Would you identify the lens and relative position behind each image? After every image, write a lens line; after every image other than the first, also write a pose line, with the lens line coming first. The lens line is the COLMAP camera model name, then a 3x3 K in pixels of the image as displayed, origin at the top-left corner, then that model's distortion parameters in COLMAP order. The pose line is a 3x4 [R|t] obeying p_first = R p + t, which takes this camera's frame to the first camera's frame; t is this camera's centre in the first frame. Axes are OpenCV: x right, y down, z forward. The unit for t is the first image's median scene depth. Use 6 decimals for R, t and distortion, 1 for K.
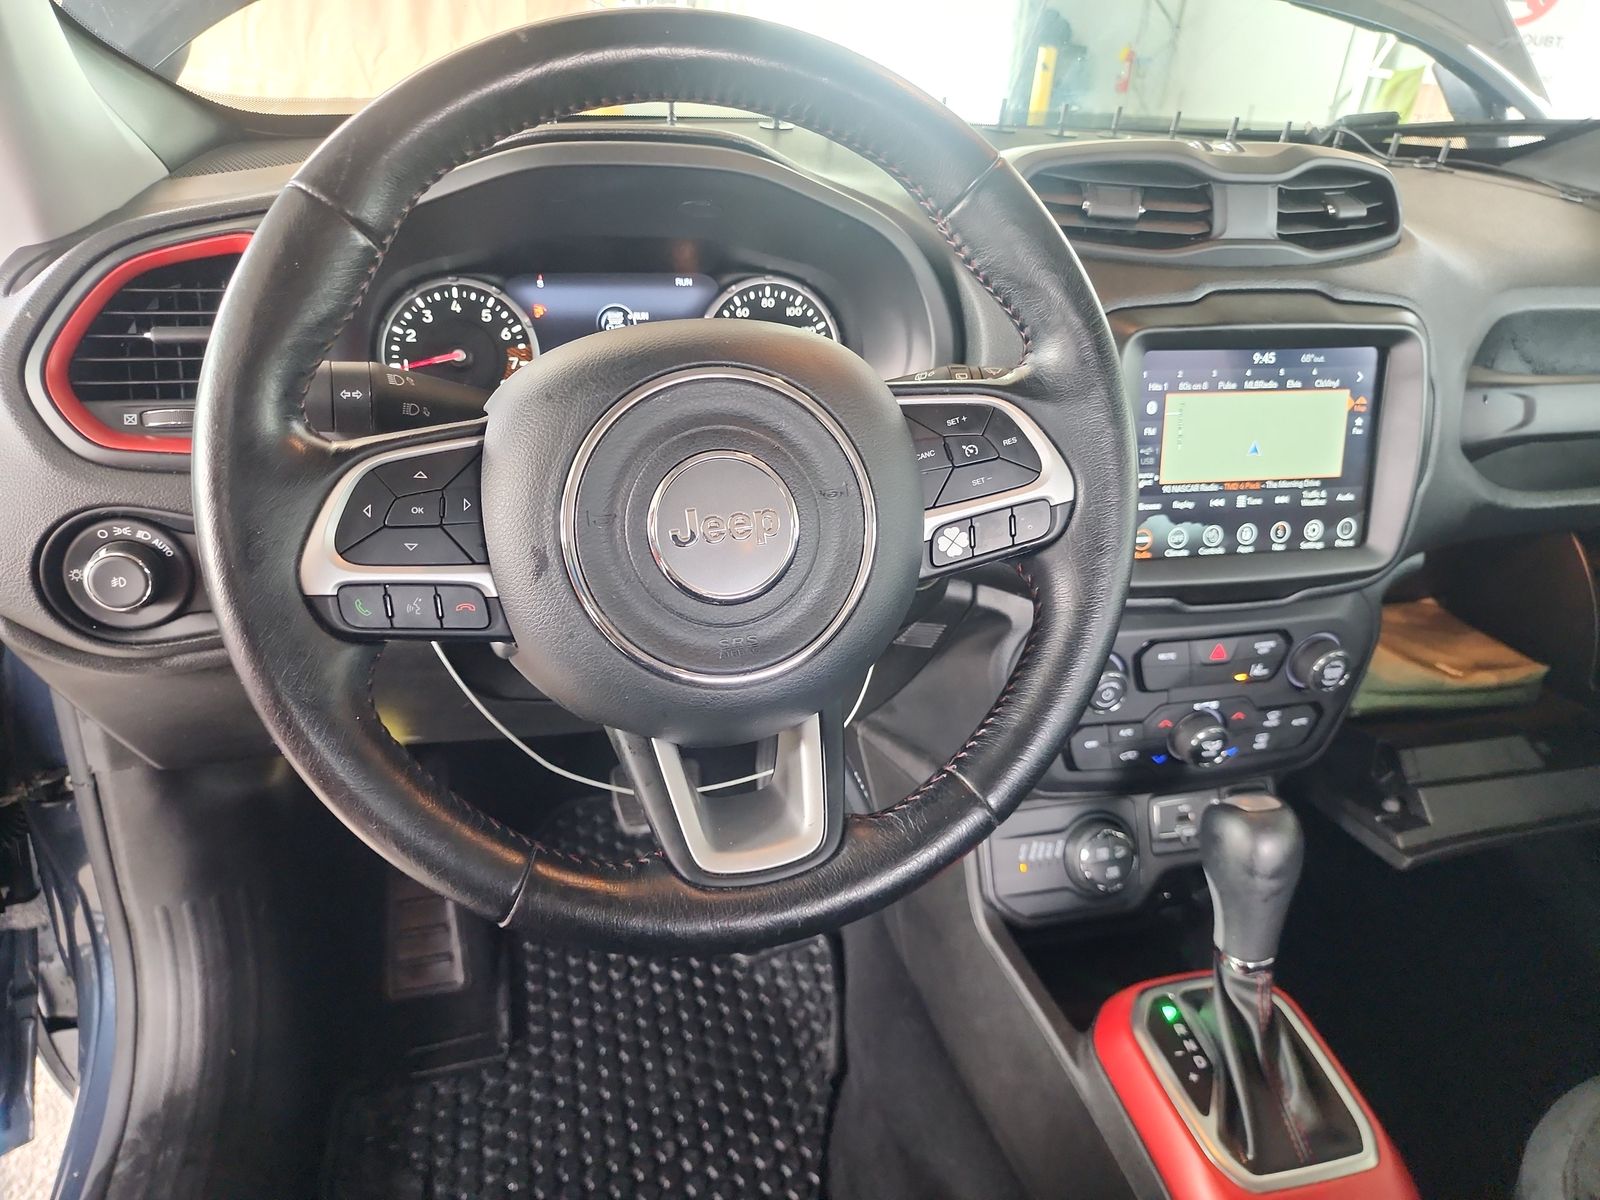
lens RADIAL K [[1101.0, 0, 789.4], [0, 1101.0, 598.5], [0, 0, 1]] dist [0.046169, -0.033198]
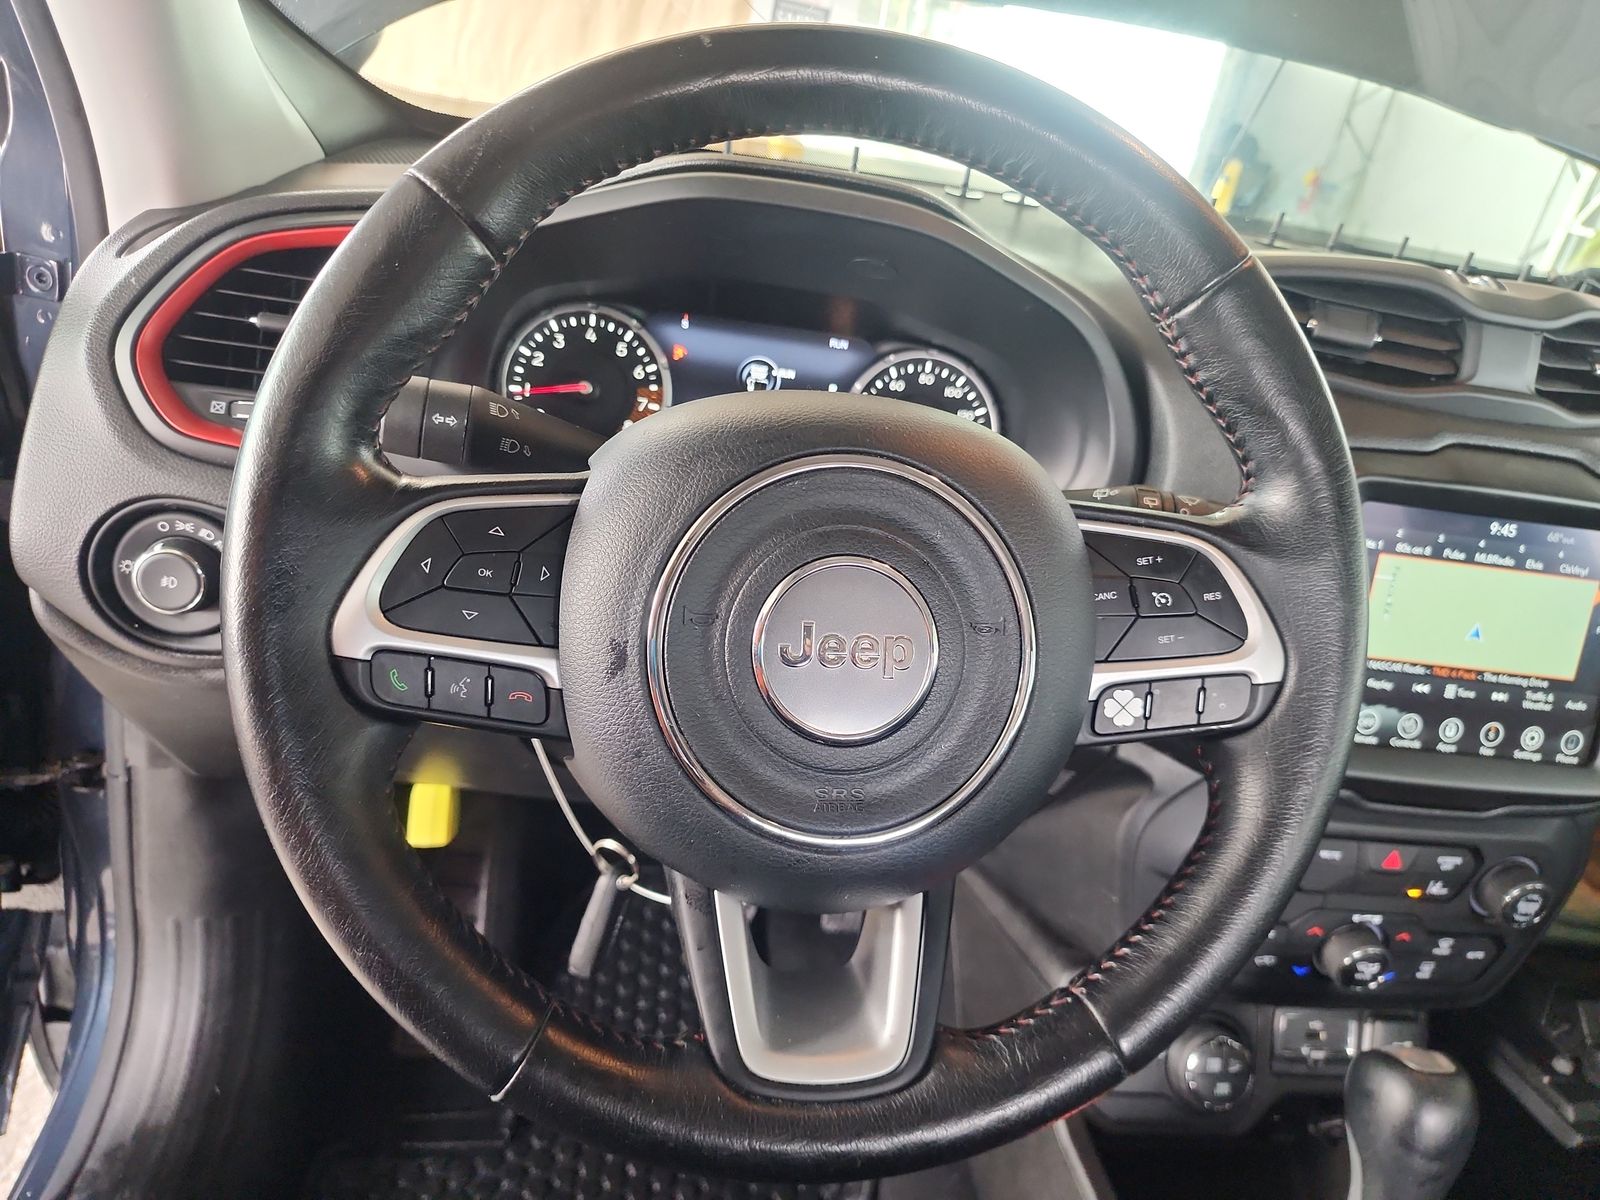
lens RADIAL K [[1101.0, 0, 804.5], [0, 1101.0, 590.6], [0, 0, 1]] dist [0.046169, -0.033198]
pose [[0.983814, 0.160296, -0.080089, -0.023035], [-0.164761, 0.984929, -0.052616, -0.043622], [0.070447, 0.064960, 0.995398, 0.137161]]
